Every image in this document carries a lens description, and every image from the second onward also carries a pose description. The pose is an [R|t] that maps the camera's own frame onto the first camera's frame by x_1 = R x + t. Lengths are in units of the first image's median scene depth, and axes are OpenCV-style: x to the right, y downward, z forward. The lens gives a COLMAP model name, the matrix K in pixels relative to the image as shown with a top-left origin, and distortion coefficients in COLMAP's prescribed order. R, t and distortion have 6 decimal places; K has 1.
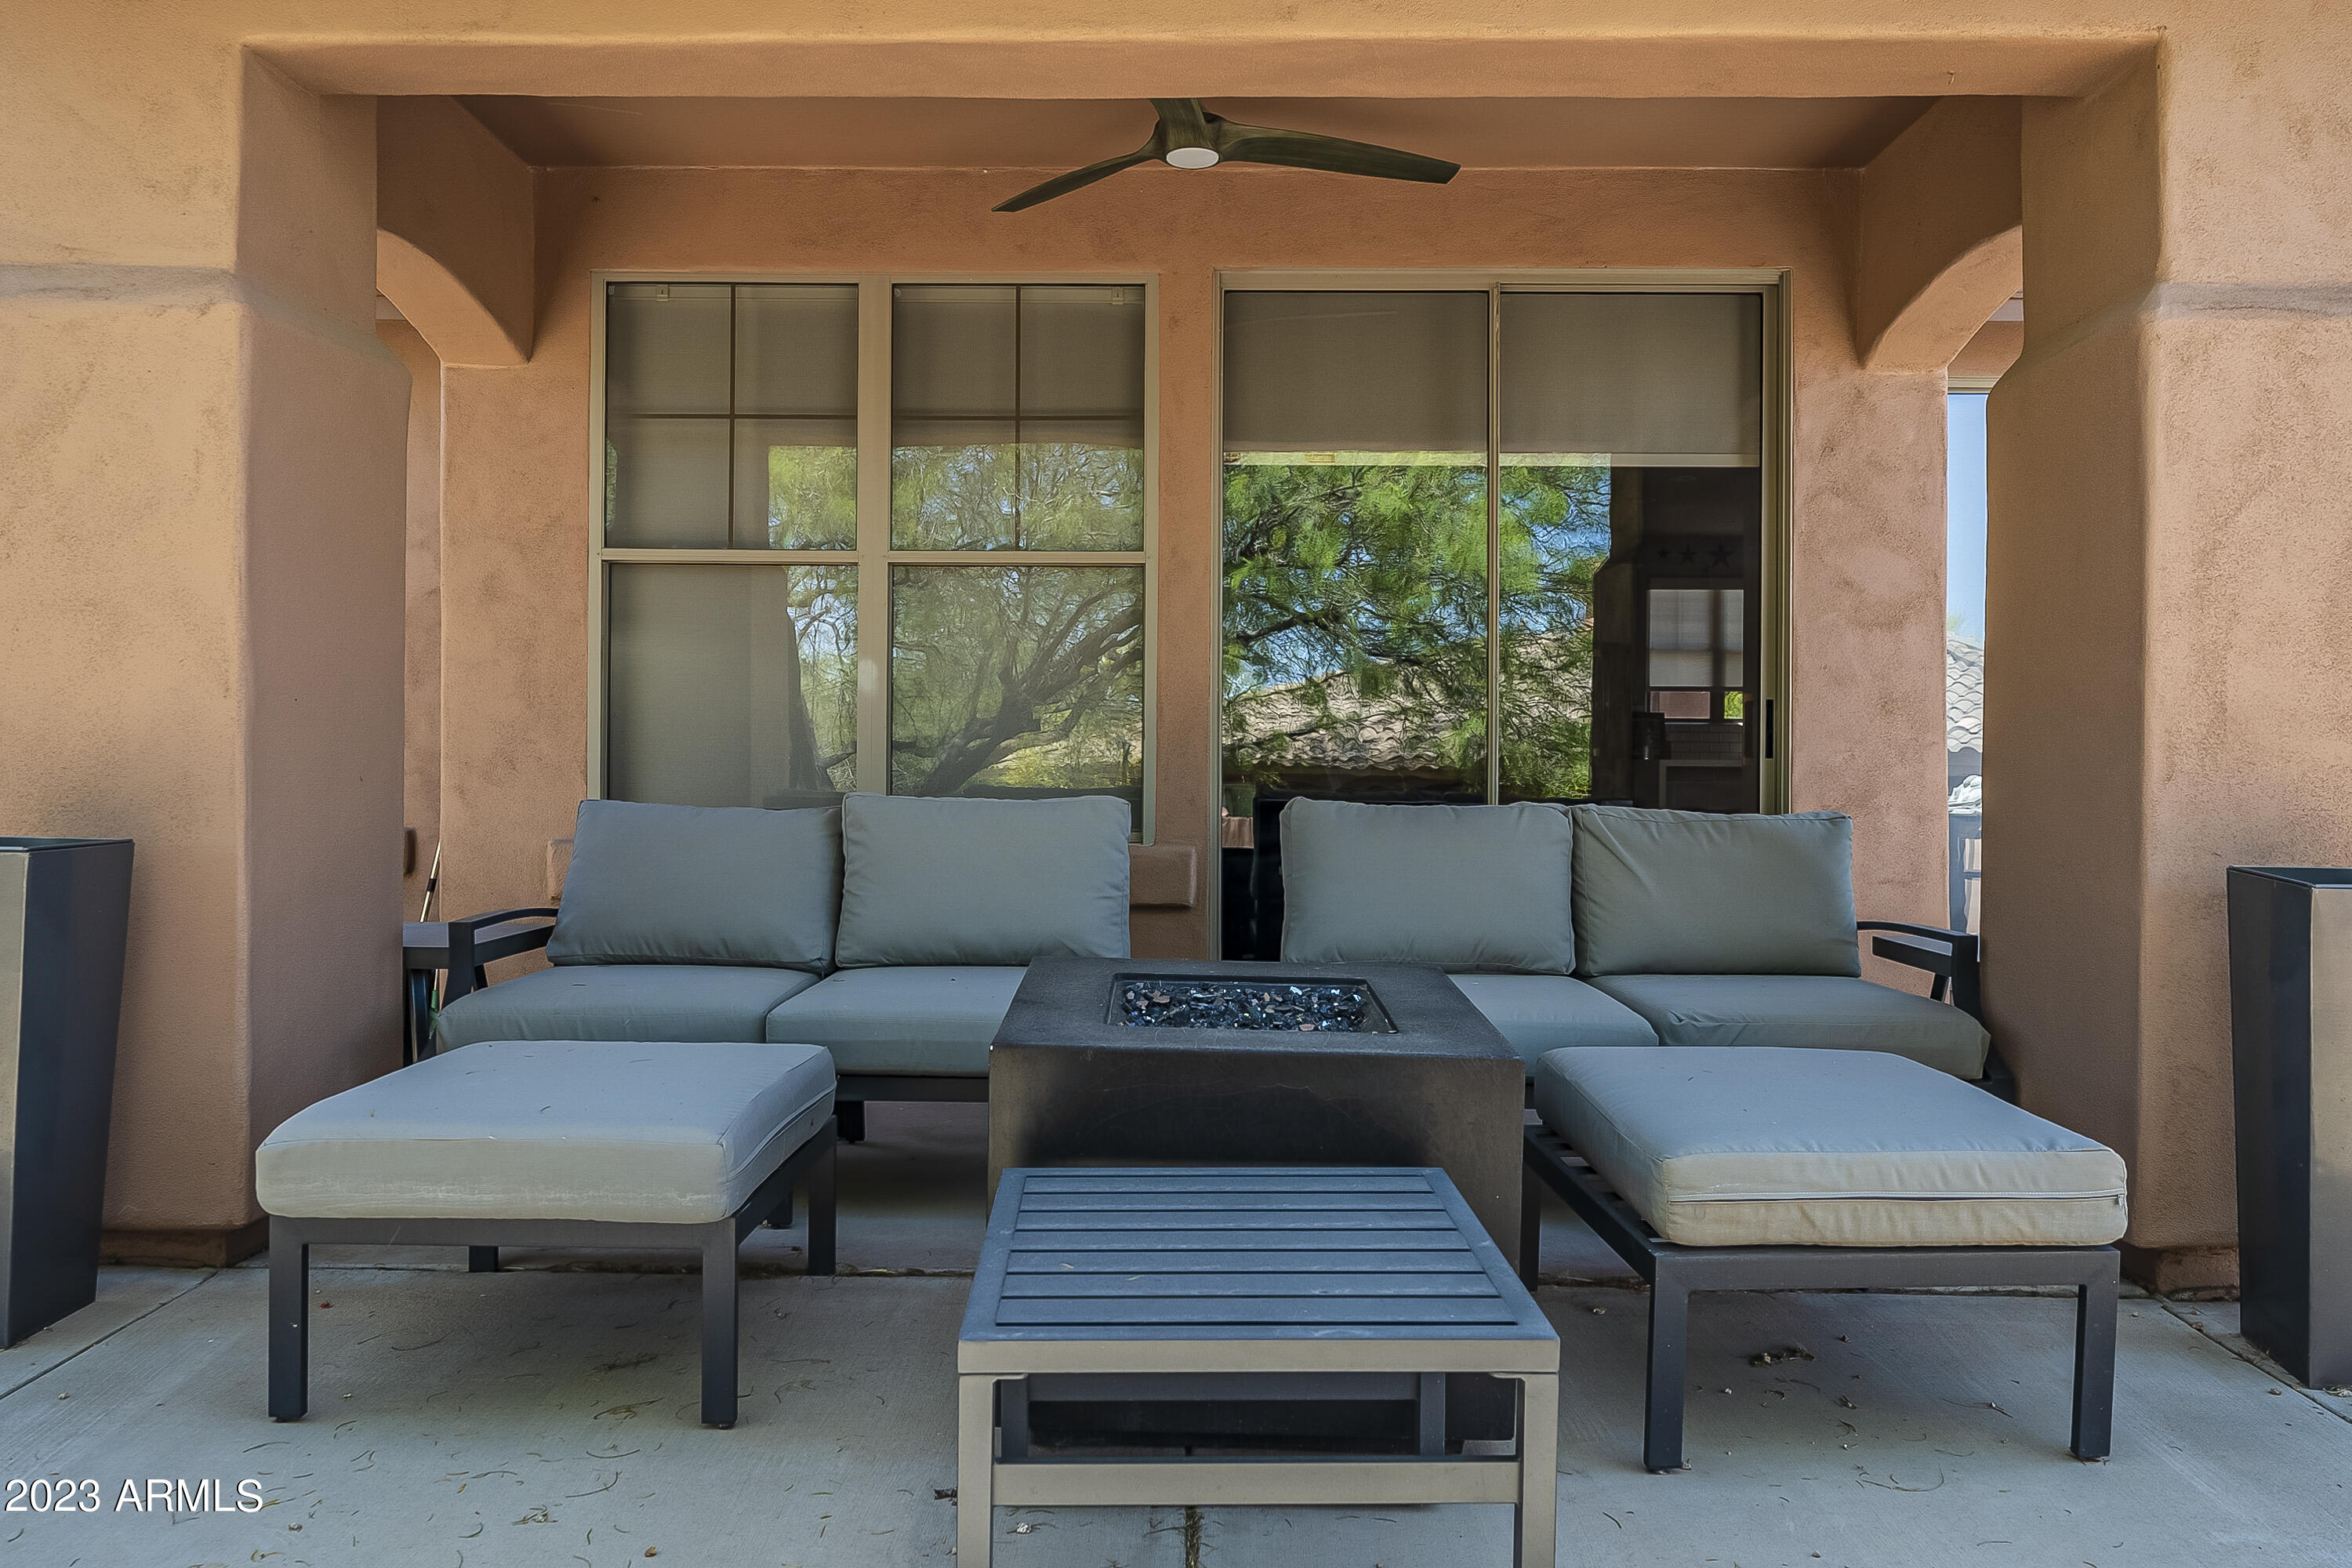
lens RADIAL K [[1594.5, 0, 1220.1], [0, 1594.5, 757.0], [0, 0, 1]] dist [0.001037, -0.000931]
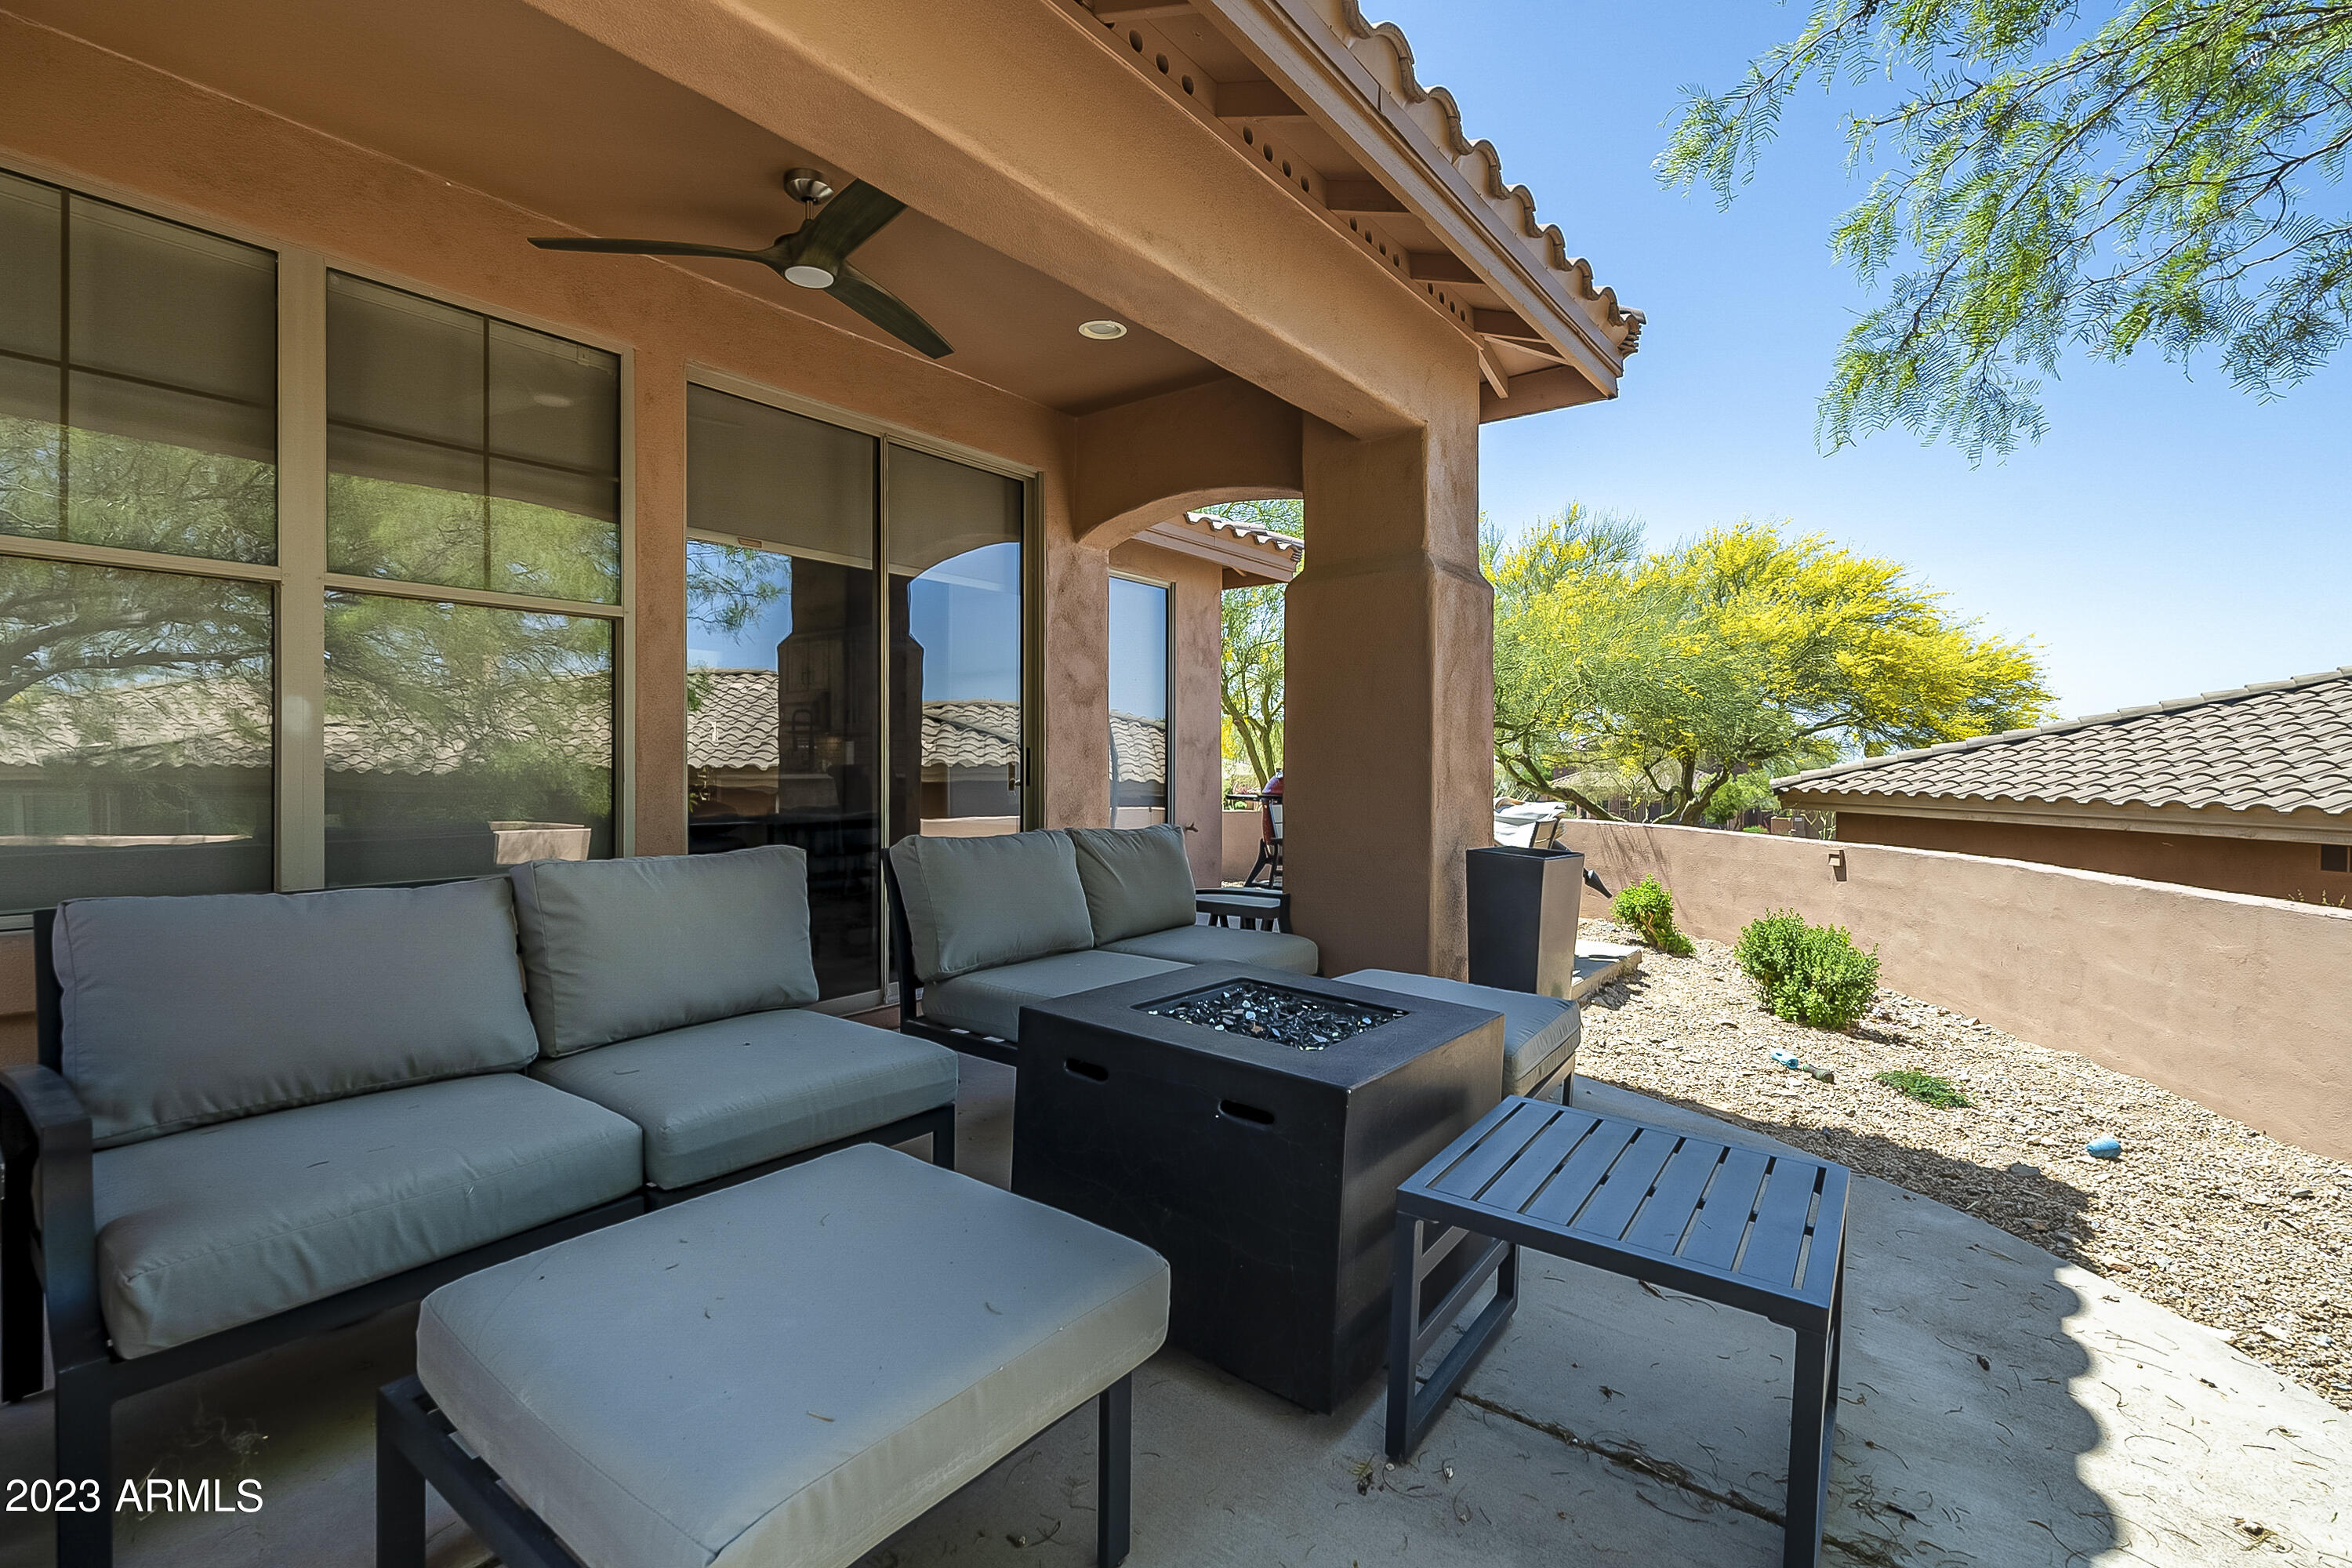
lens RADIAL K [[1028.5, 0, 1179.5], [0, 1028.5, 765.7], [0, 0, 1]] dist [-0.000488, -0.001421]
pose [[0.619940, -0.006917, 0.784619, -0.474385], [-0.000568, 0.999957, 0.009264, -0.038000], [-0.784649, -0.006188, 0.619910, 0.369455]]
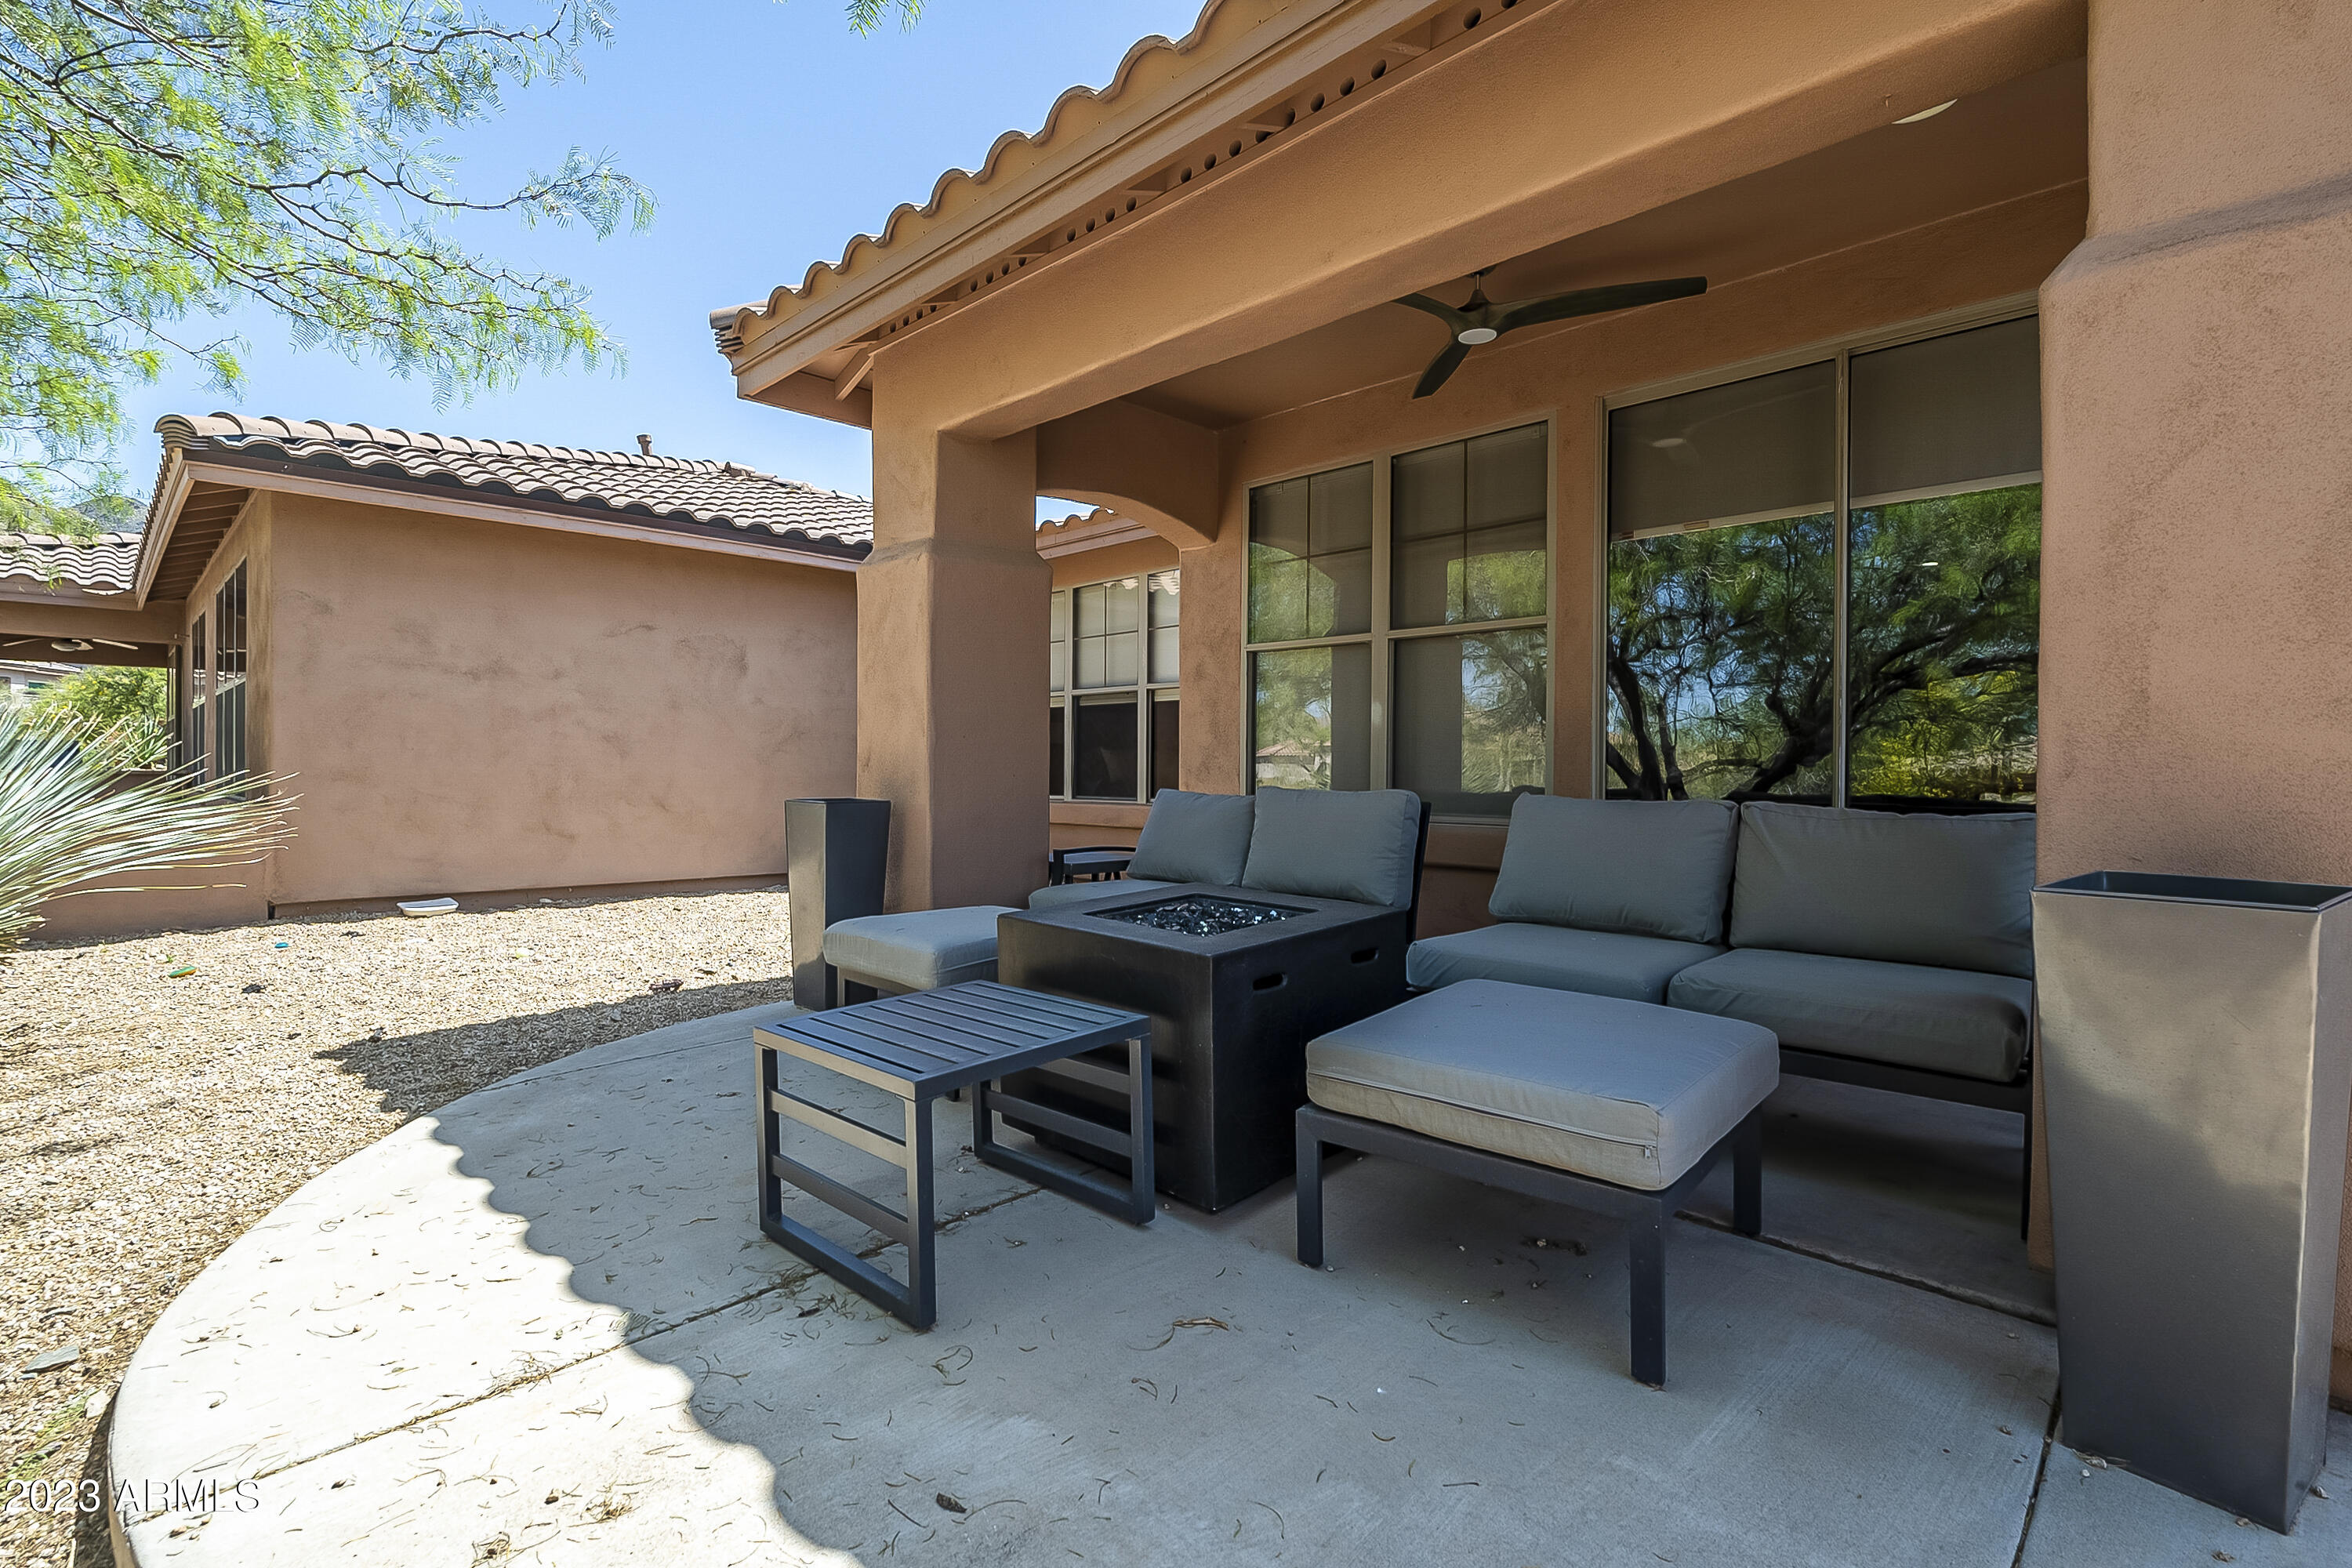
lens RADIAL K [[1127.6, 0, 1225.3], [0, 1127.6, 769.5], [0, 0, 1]] dist [-0.001494, -0.000328]
pose [[0.714114, -0.002397, -0.700026, 0.562725], [-0.000280, 0.999993, -0.003710, 0.010366], [0.700030, 0.002846, 0.714108, 0.148456]]
